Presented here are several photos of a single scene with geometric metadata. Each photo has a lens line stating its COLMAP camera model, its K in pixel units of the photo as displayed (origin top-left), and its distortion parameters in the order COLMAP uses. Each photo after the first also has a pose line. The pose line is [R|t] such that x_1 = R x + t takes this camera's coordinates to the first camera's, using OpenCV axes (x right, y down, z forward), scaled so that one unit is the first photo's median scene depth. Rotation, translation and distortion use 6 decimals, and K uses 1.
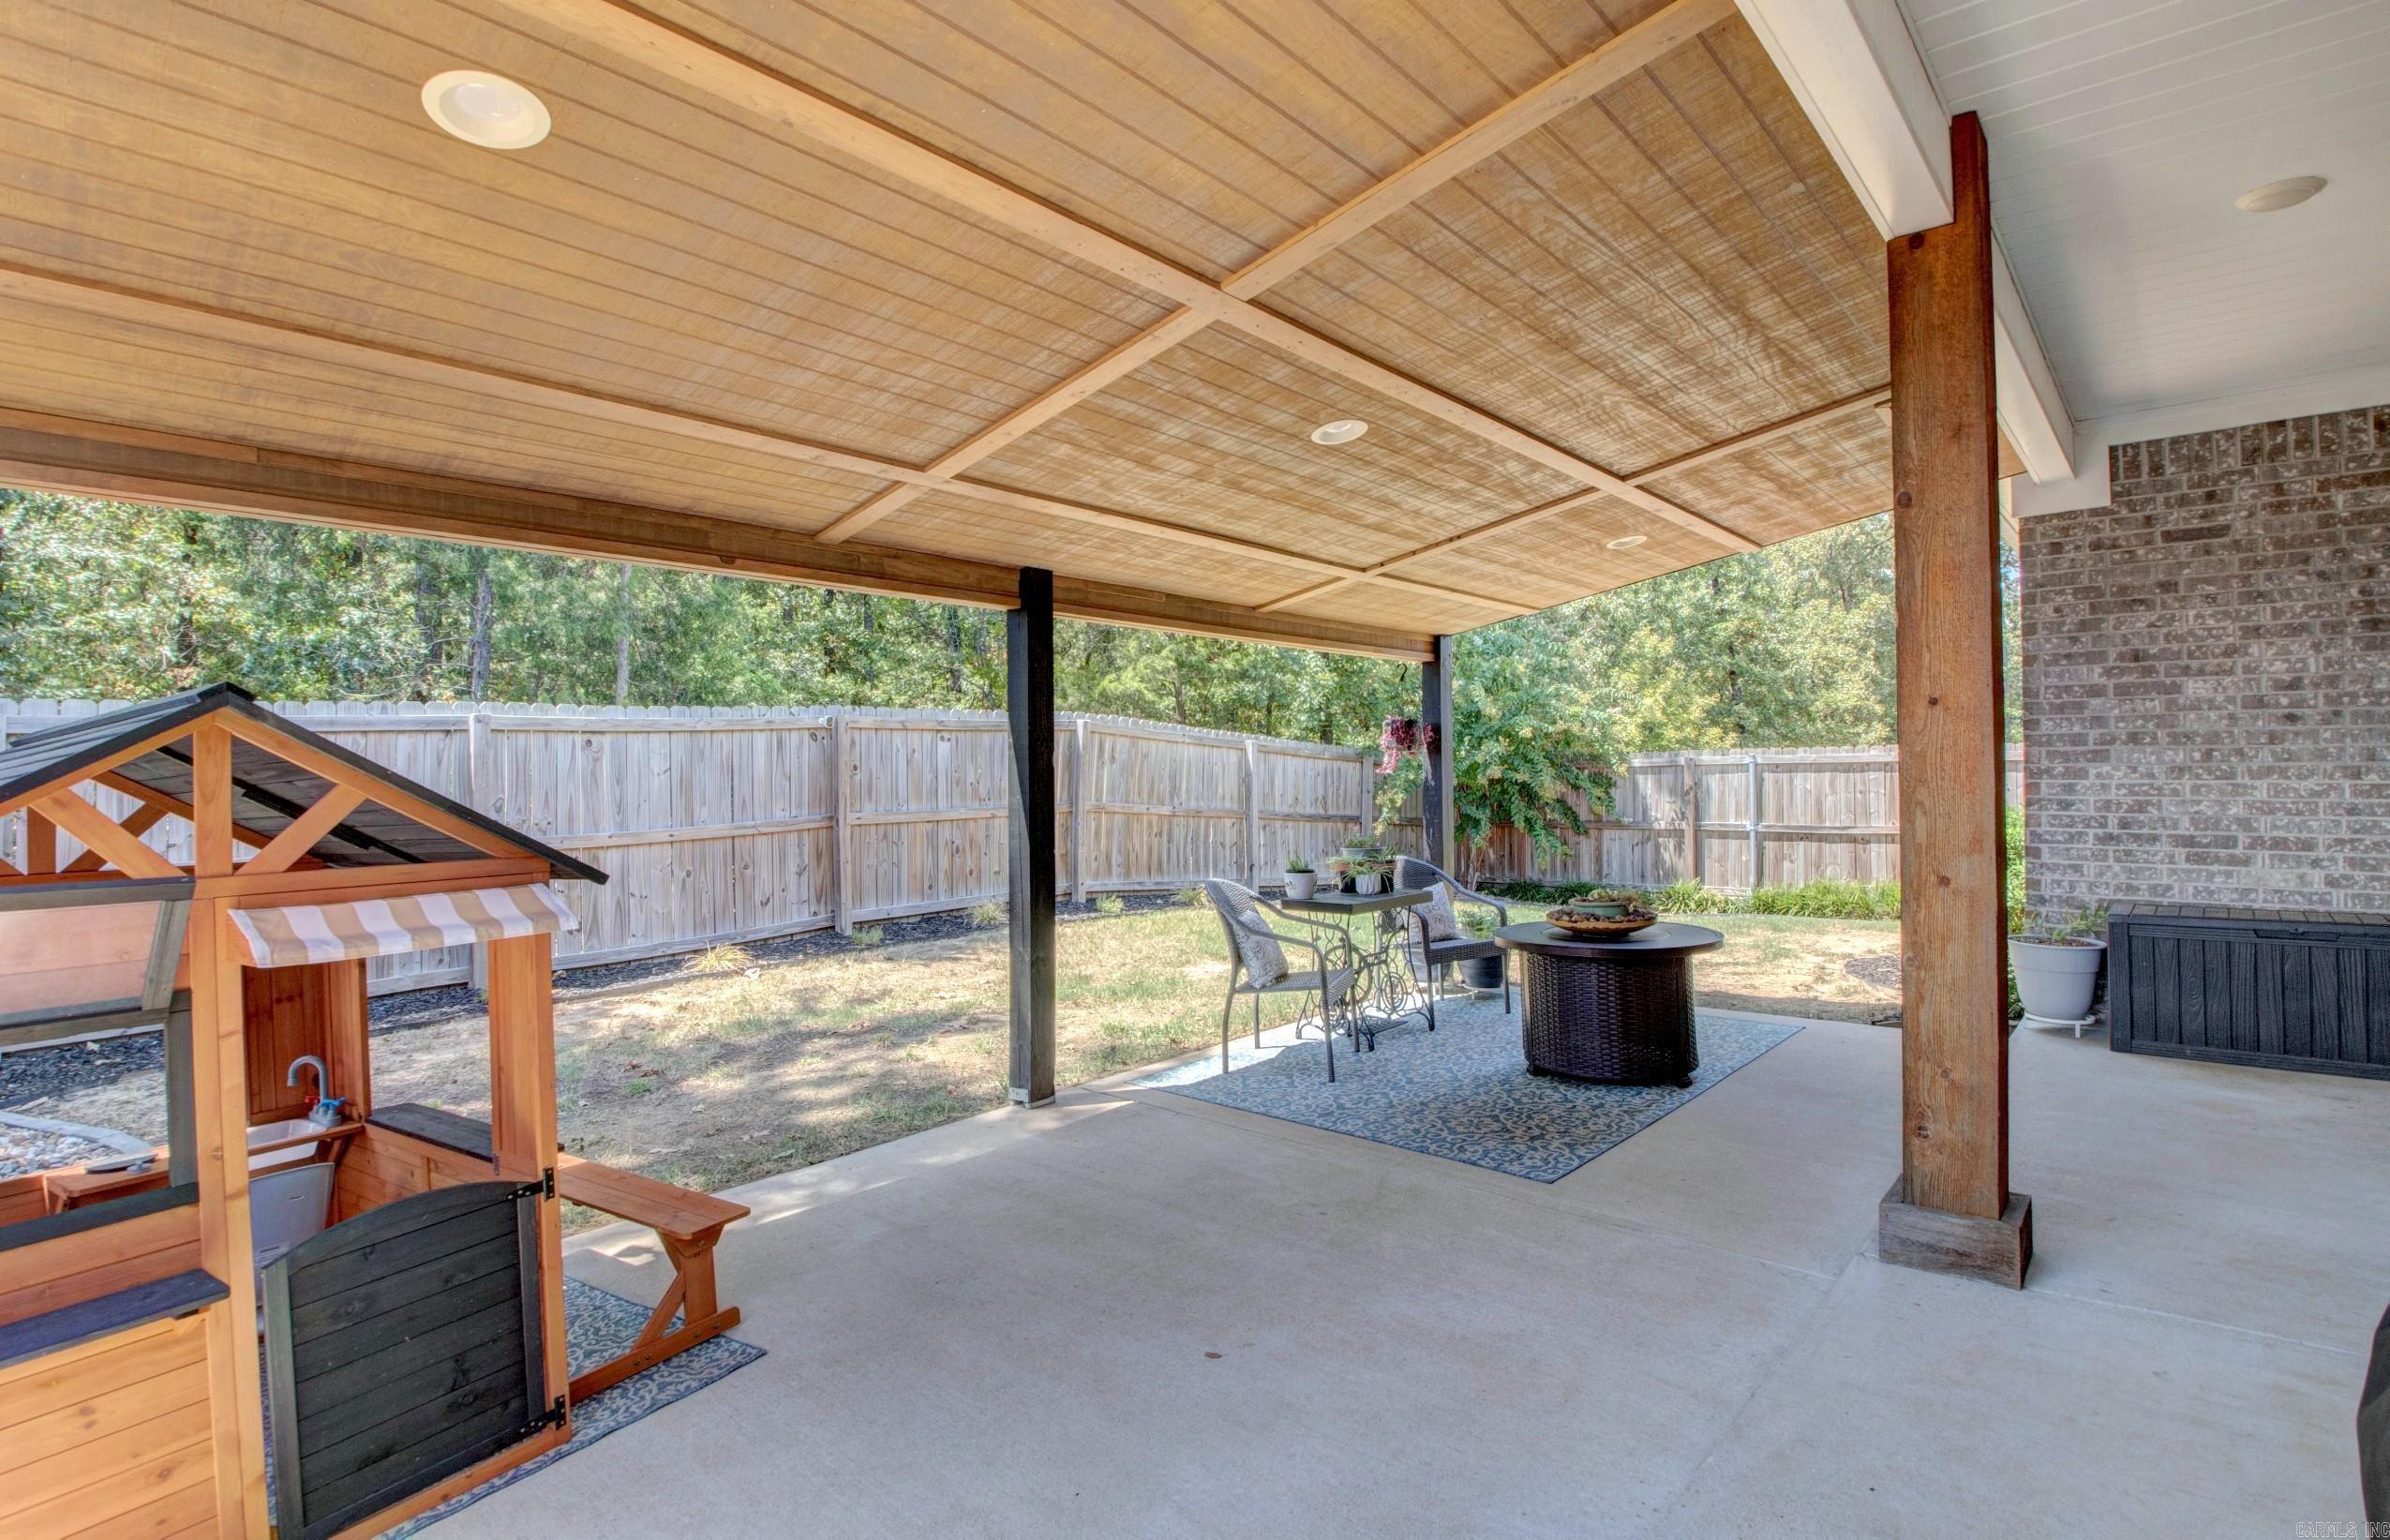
lens RADIAL K [[1116.4, 0, 1188.6], [0, 1116.4, 776.0], [0, 0, 1]] dist [-0.002485, -0.000130]
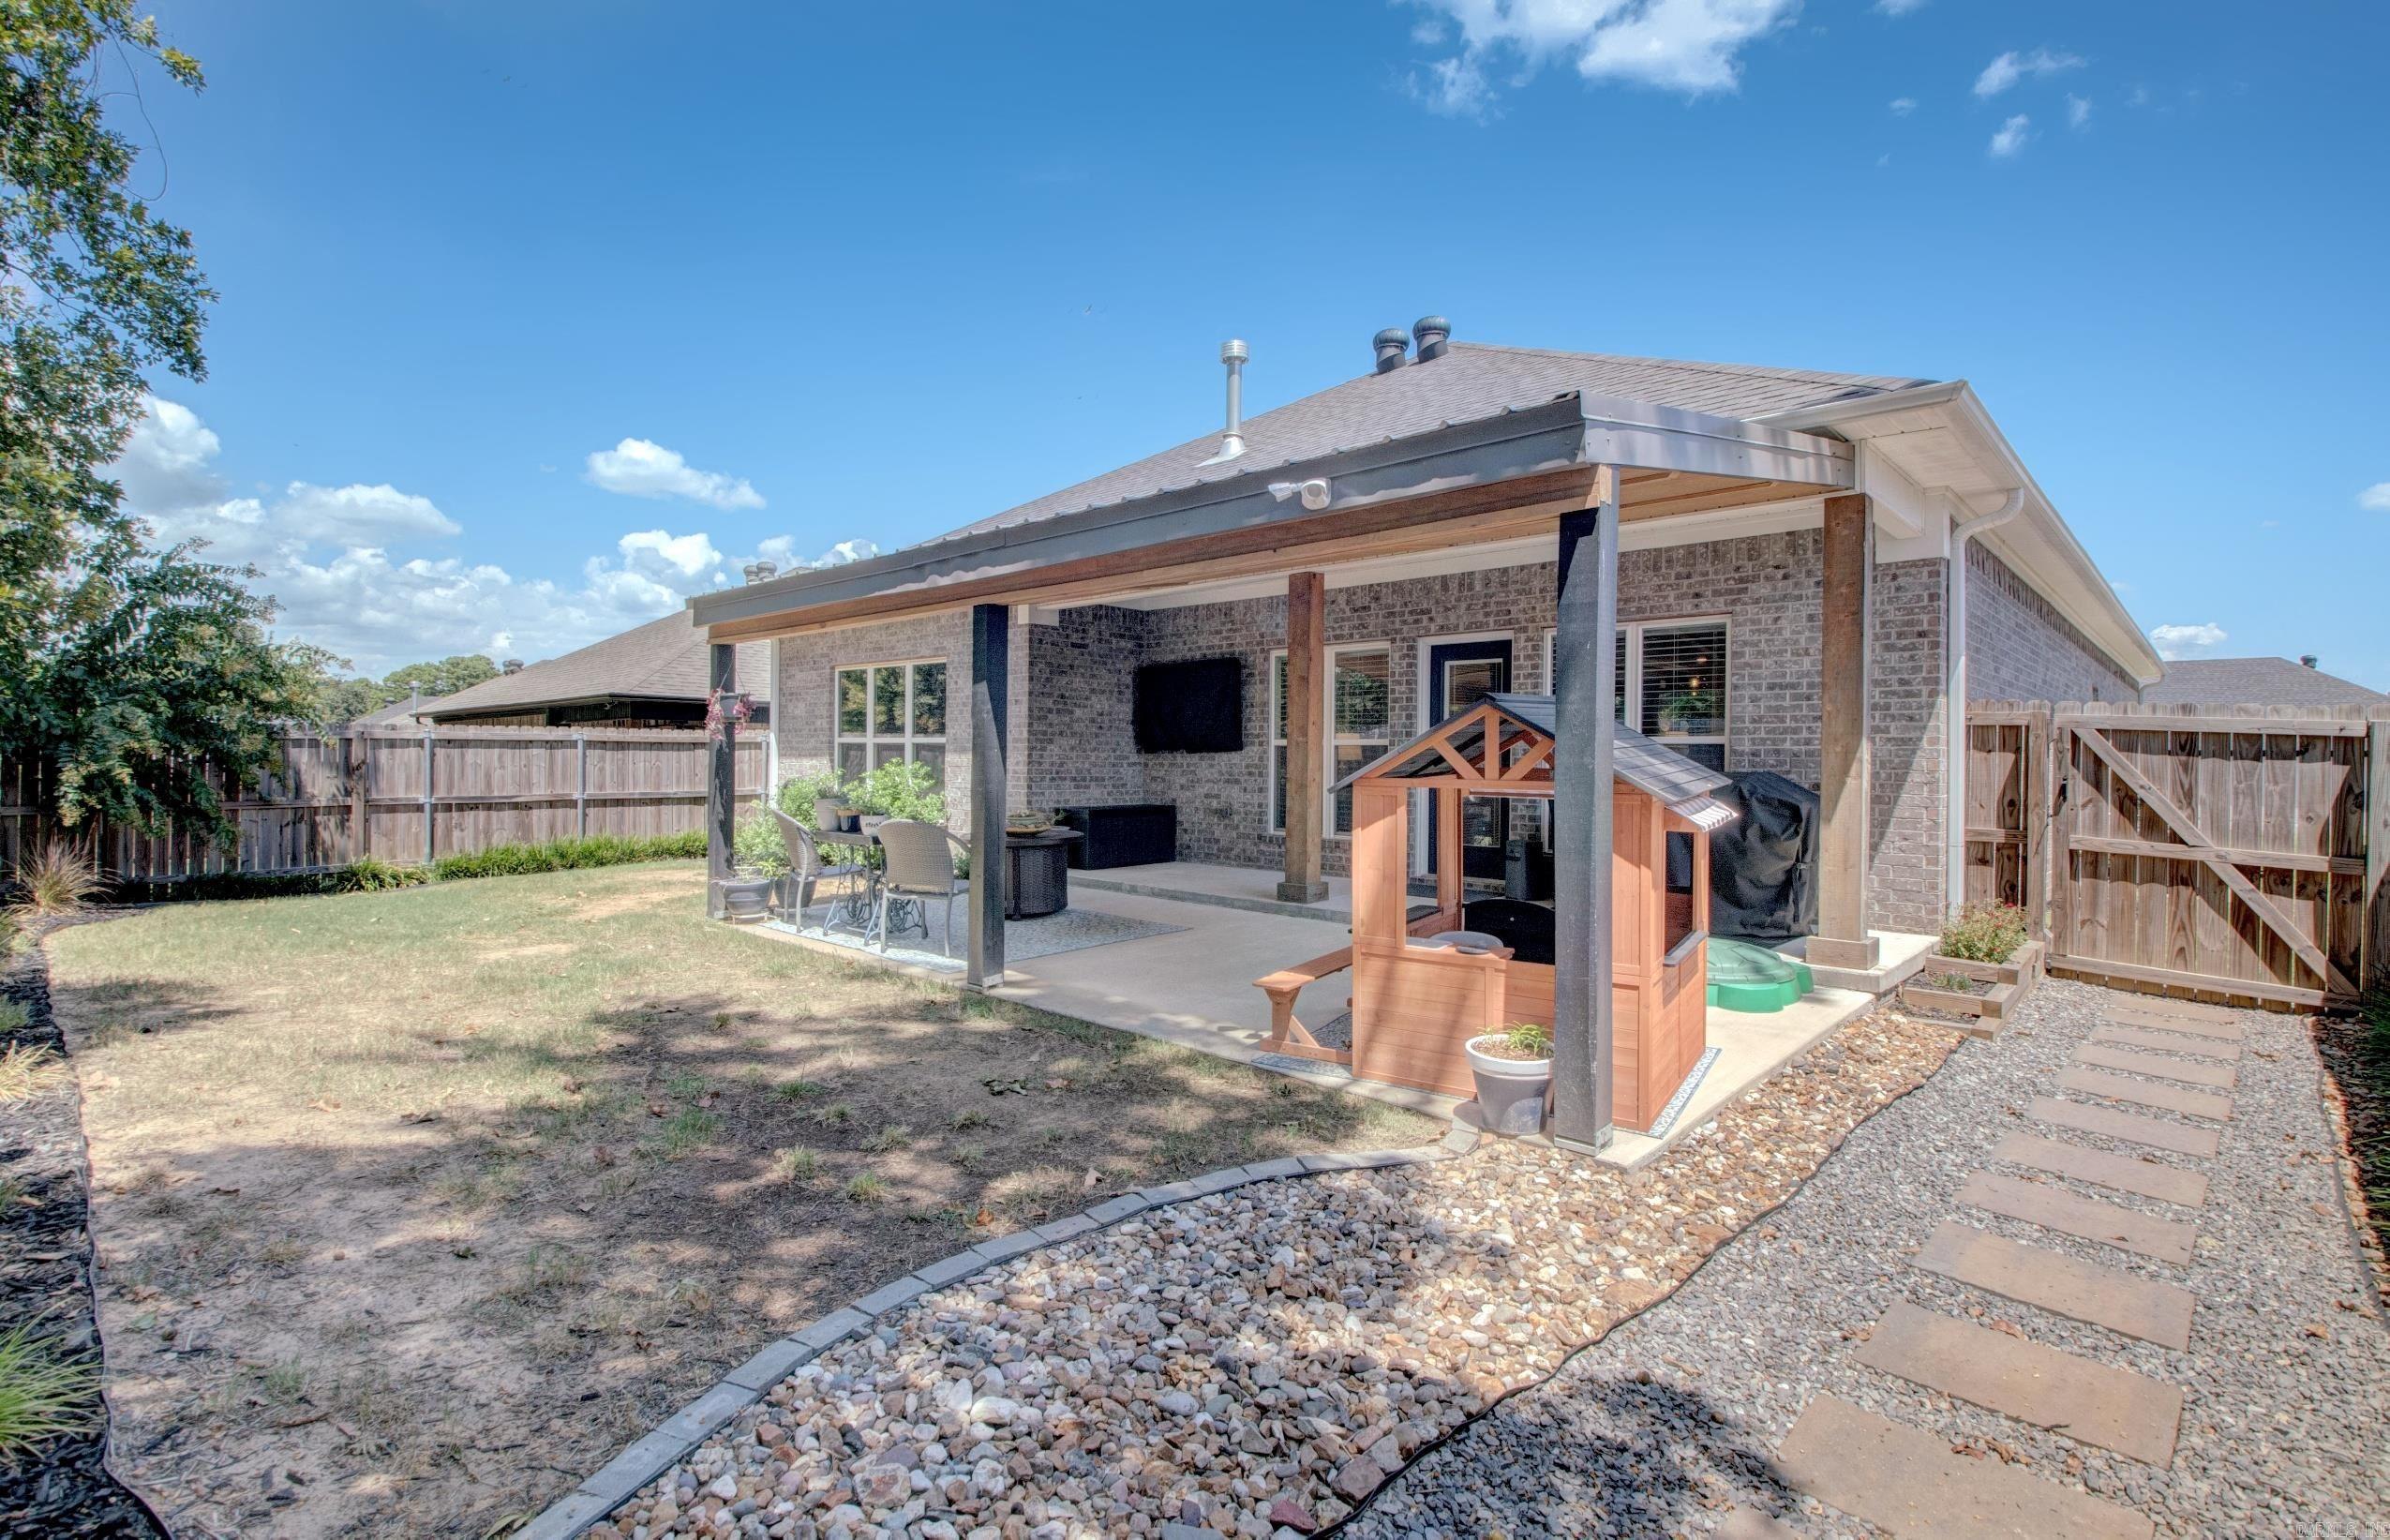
lens RADIAL K [[1116.4, 0, 1188.0], [0, 1116.4, 760.4], [0, 0, 1]] dist [-0.002485, -0.000130]
pose [[0.017038, 0.005576, 0.999839, -0.533065], [-0.004082, 0.999977, -0.005507, 0.012078], [-0.999847, -0.003987, 0.017060, 0.277950]]
